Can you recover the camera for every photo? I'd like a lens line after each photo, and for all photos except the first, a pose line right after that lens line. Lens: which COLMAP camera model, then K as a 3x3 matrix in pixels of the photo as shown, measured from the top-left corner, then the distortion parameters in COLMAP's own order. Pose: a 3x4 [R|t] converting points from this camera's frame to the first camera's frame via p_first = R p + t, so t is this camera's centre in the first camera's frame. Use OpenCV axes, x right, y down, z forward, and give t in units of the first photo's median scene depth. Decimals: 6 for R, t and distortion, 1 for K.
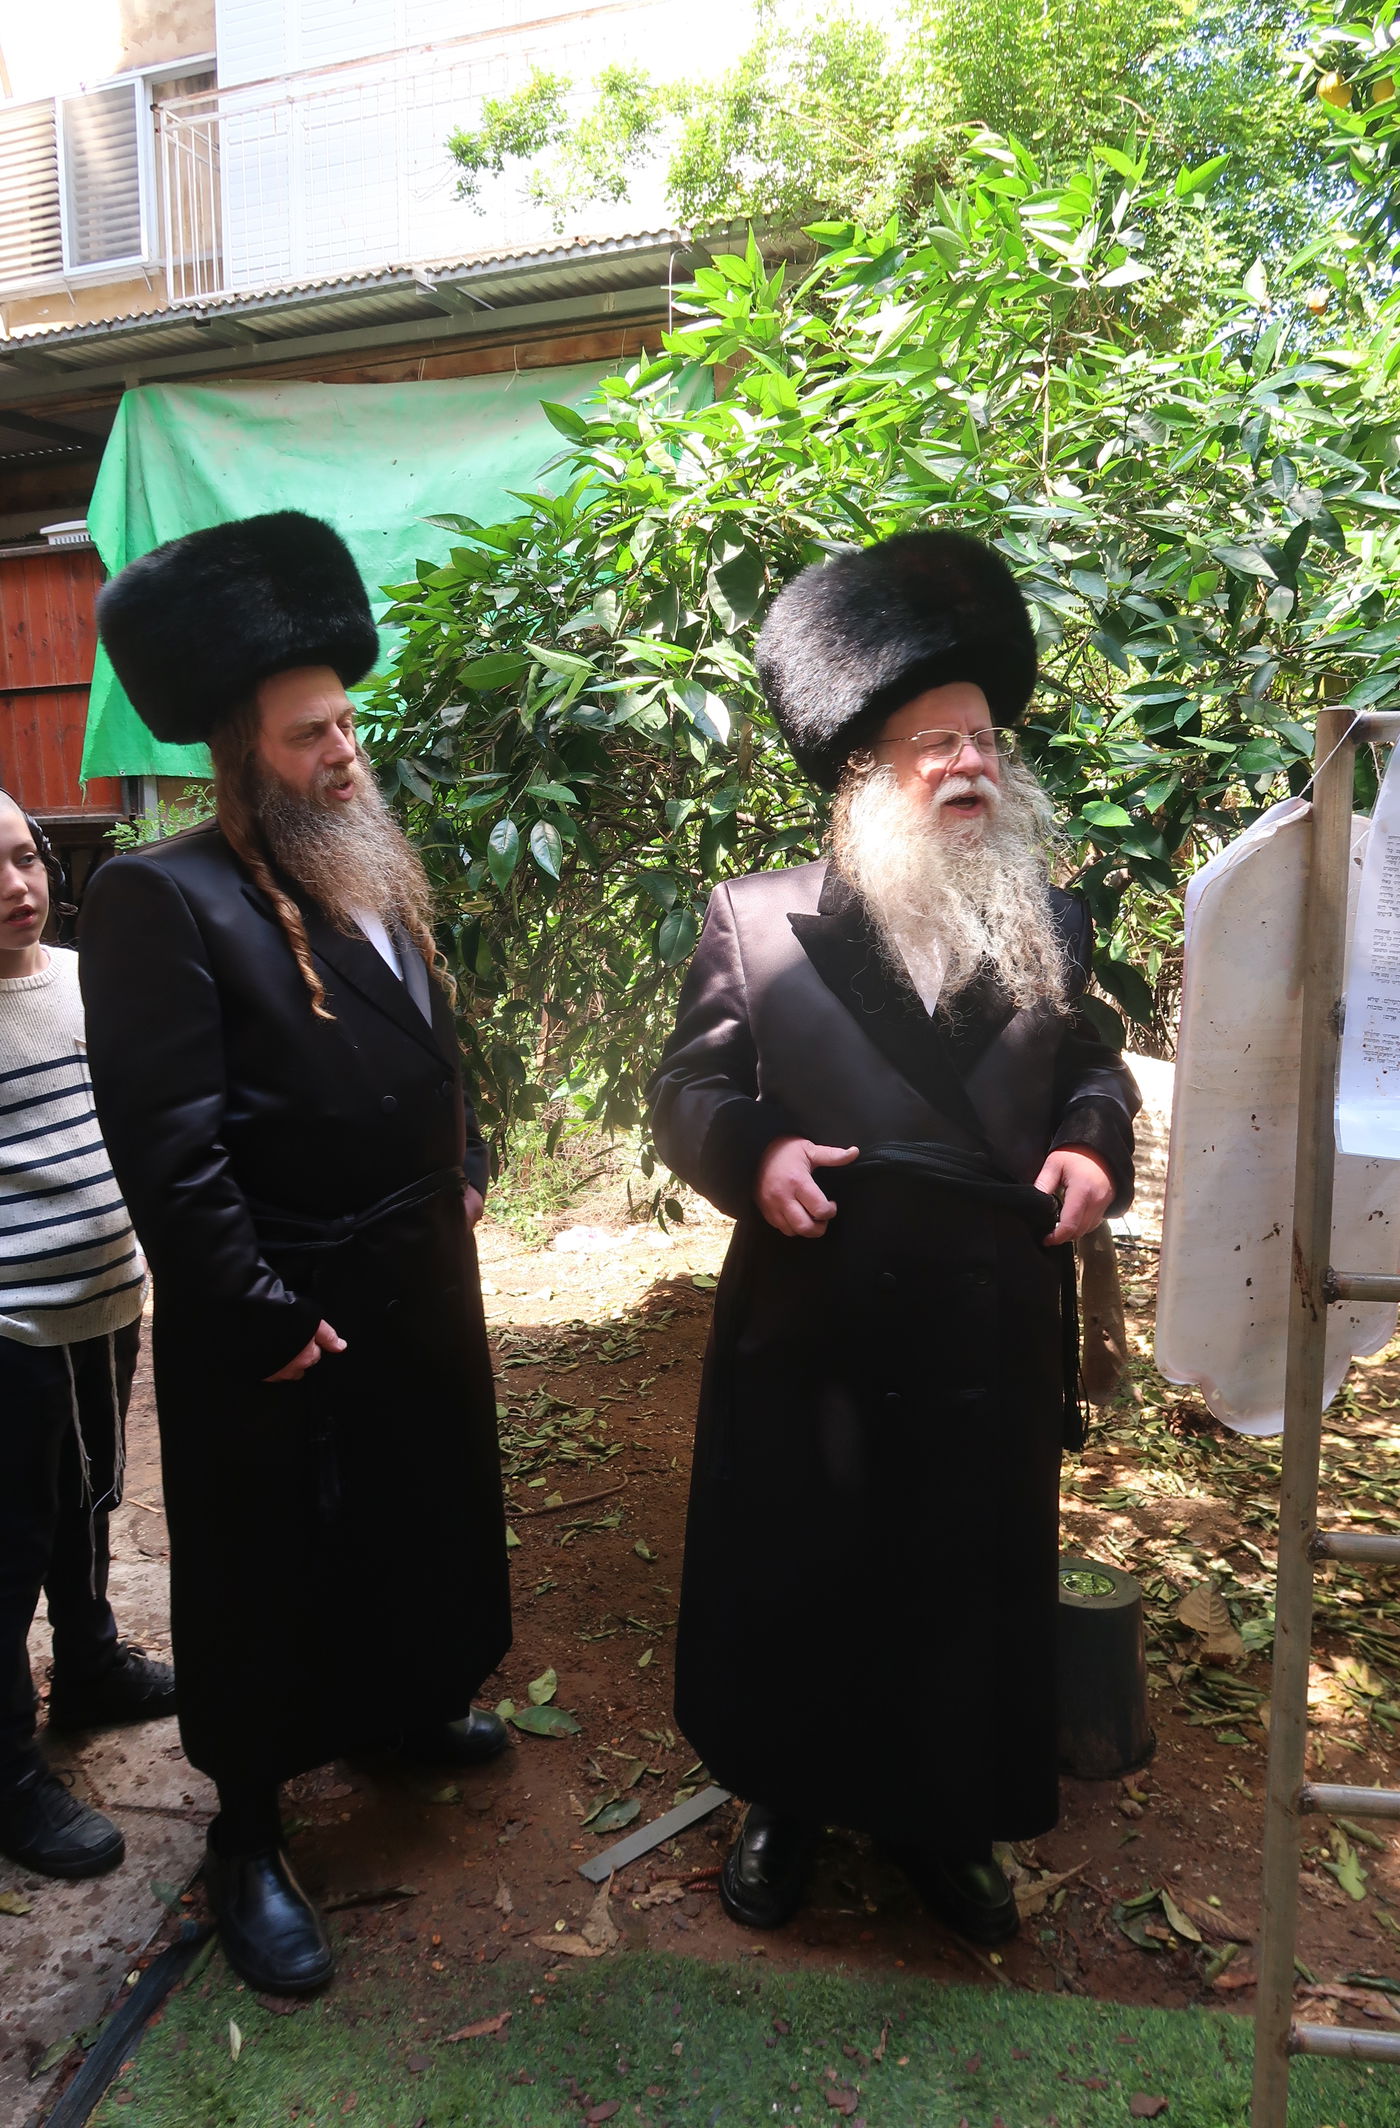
lens RADIAL K [[1463.4, 0, 681.0], [0, 1463.4, 1042.2], [0, 0, 1]] dist [-0.021752, 0.005274]
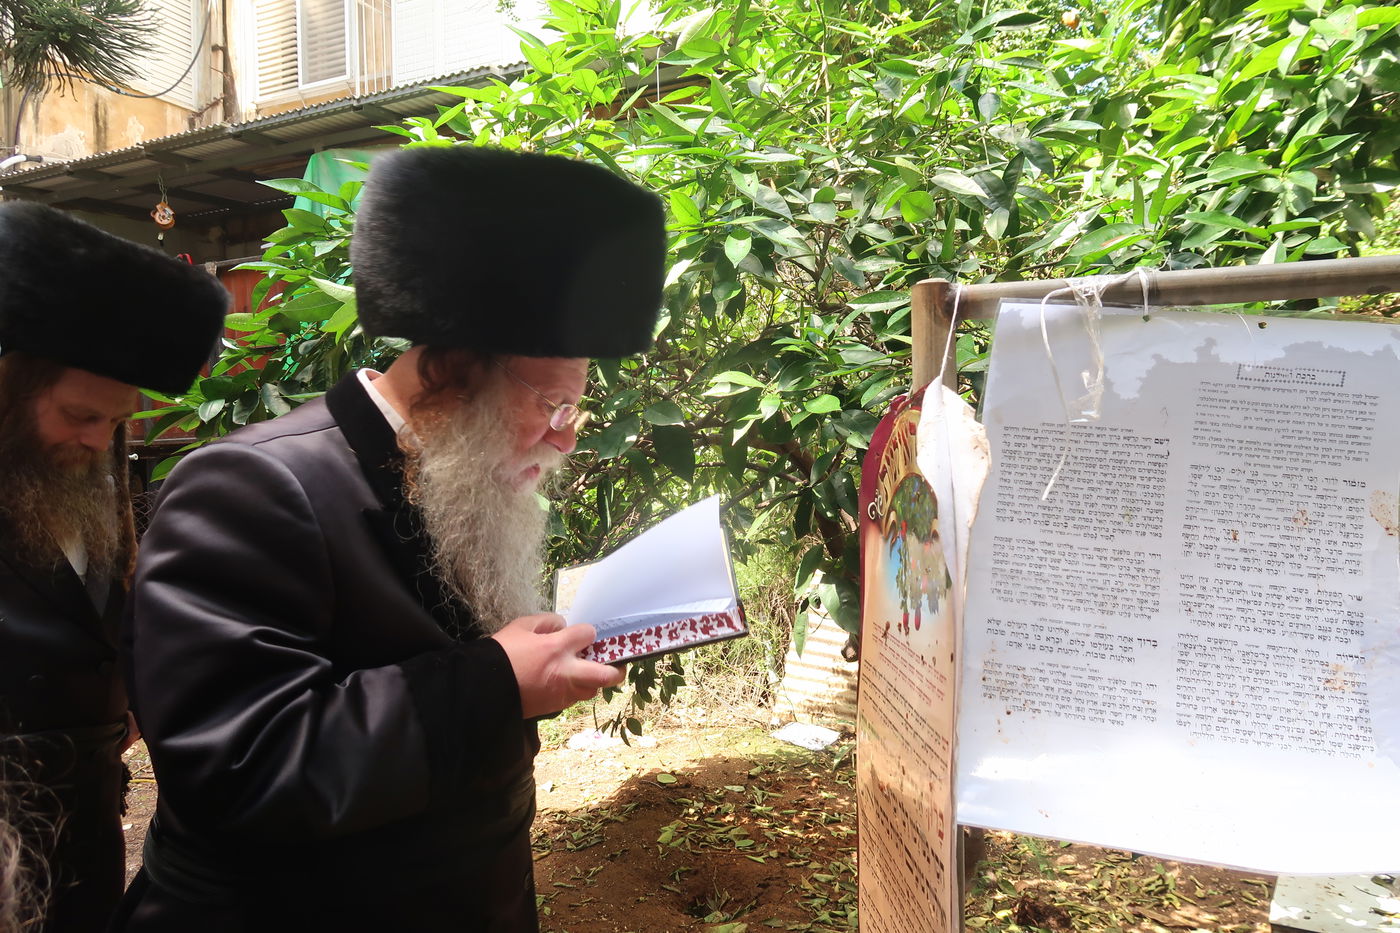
lens RADIAL K [[957.1, 0, 690.6], [0, 957.1, 461.8], [0, 0, 1]] dist [-0.025568, 0.010966]
pose [[0.998027, -0.017138, -0.060400, 0.144445], [0.009892, 0.992931, -0.118281, -0.024671], [0.062000, 0.117450, 0.991141, 0.188874]]
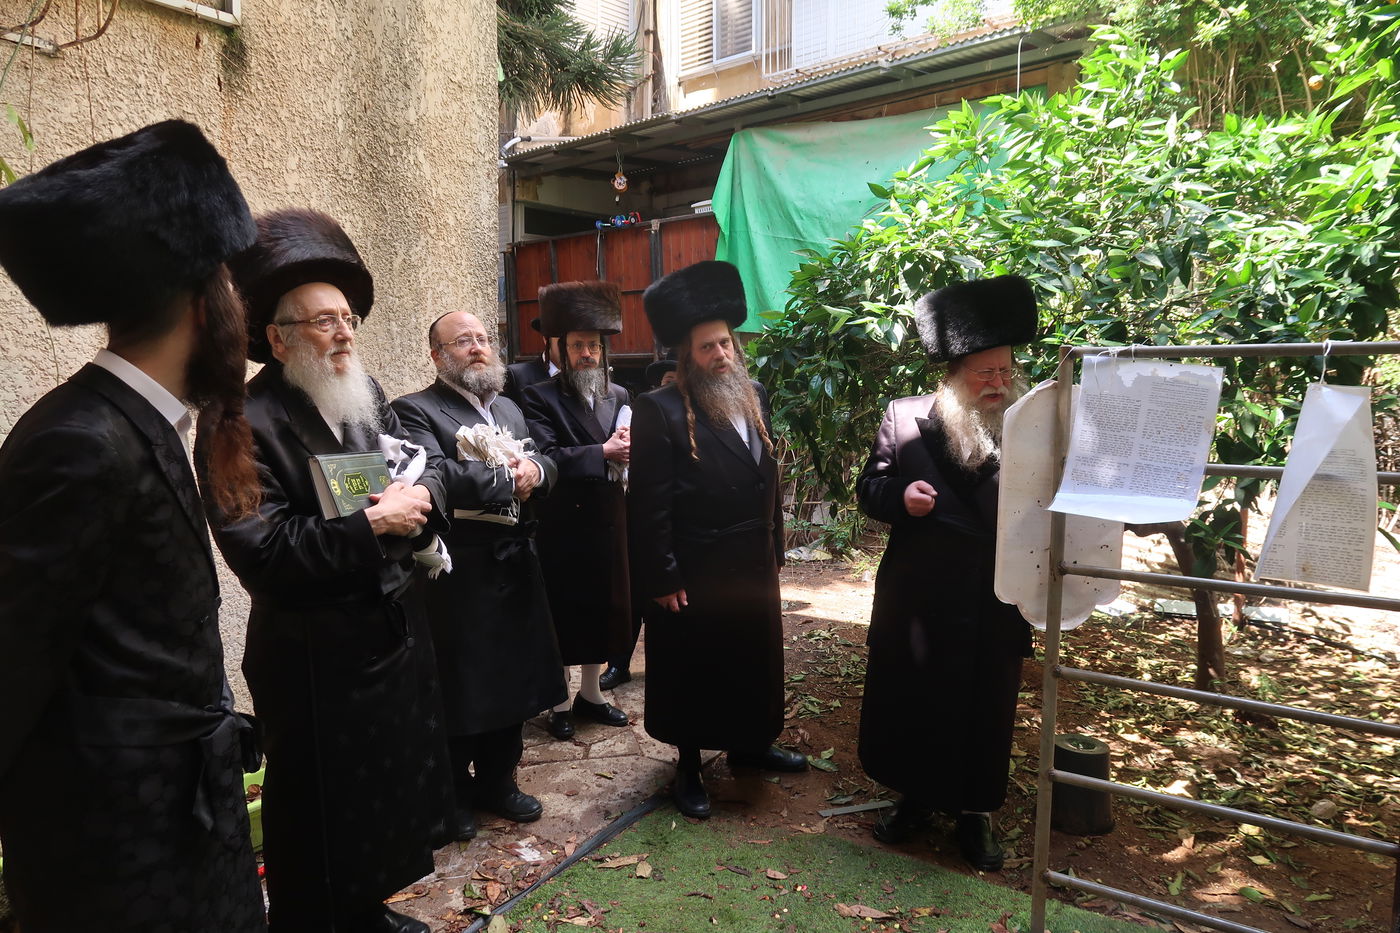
lens RADIAL K [[957.1, 0, 697.2], [0, 957.1, 459.3], [0, 0, 1]] dist [-0.025568, 0.010966]
pose [[0.913981, 0.046342, -0.403102, 0.231383], [-0.059089, 0.998067, -0.019235, 0.020578], [0.401431, 0.041399, 0.914953, -0.354171]]
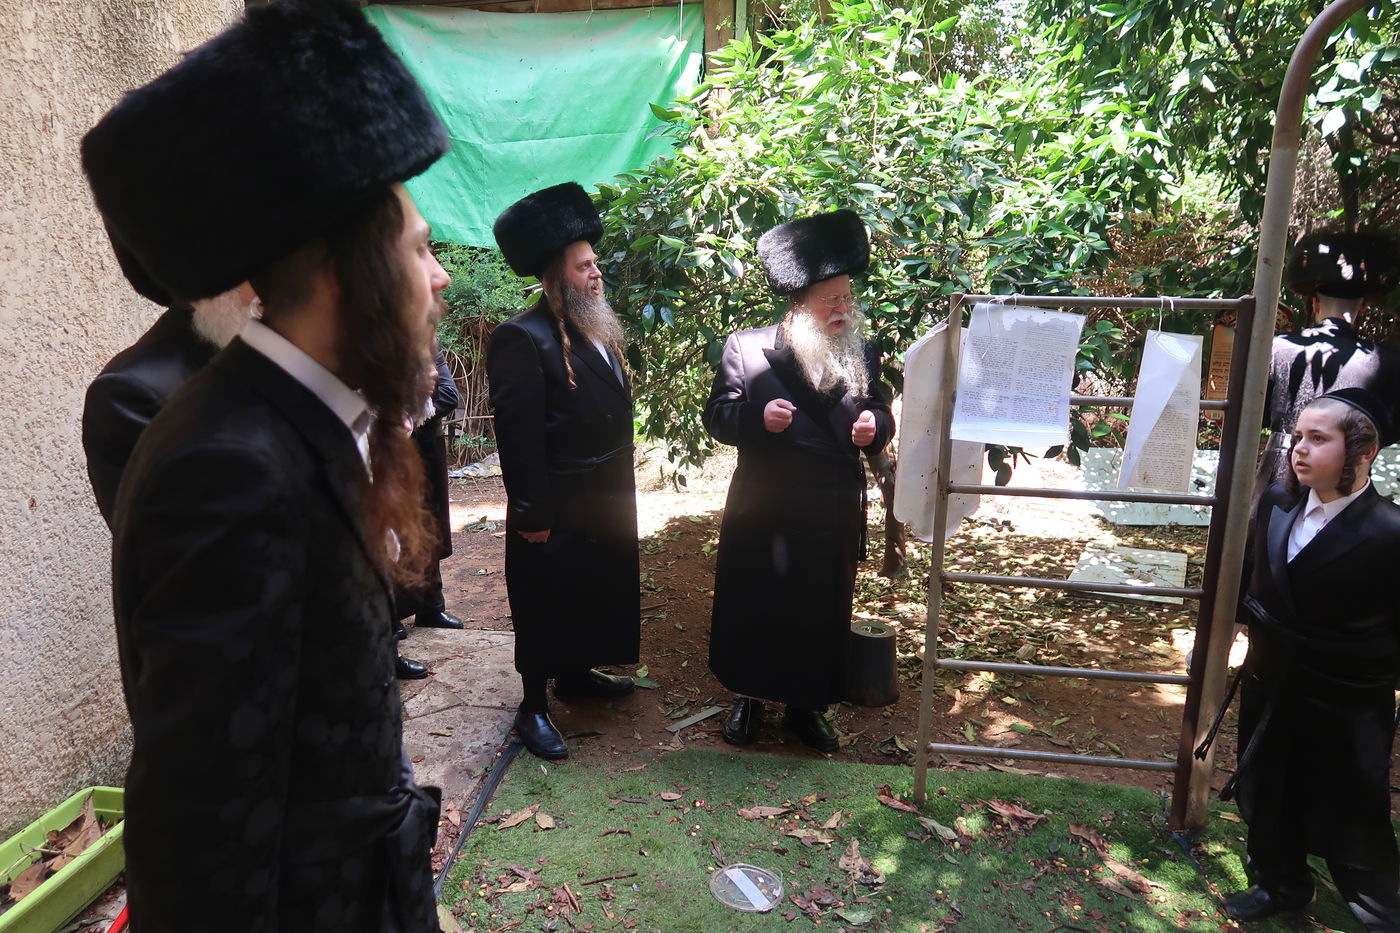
lens RADIAL K [[957.1, 0, 686.9], [0, 957.1, 457.1], [0, 0, 1]] dist [-0.025568, 0.010966]
pose [[0.998944, 0.021215, 0.040760, -0.072481], [-0.023925, 0.997454, 0.067180, -0.005237], [-0.039231, -0.068084, 0.996908, -0.397687]]
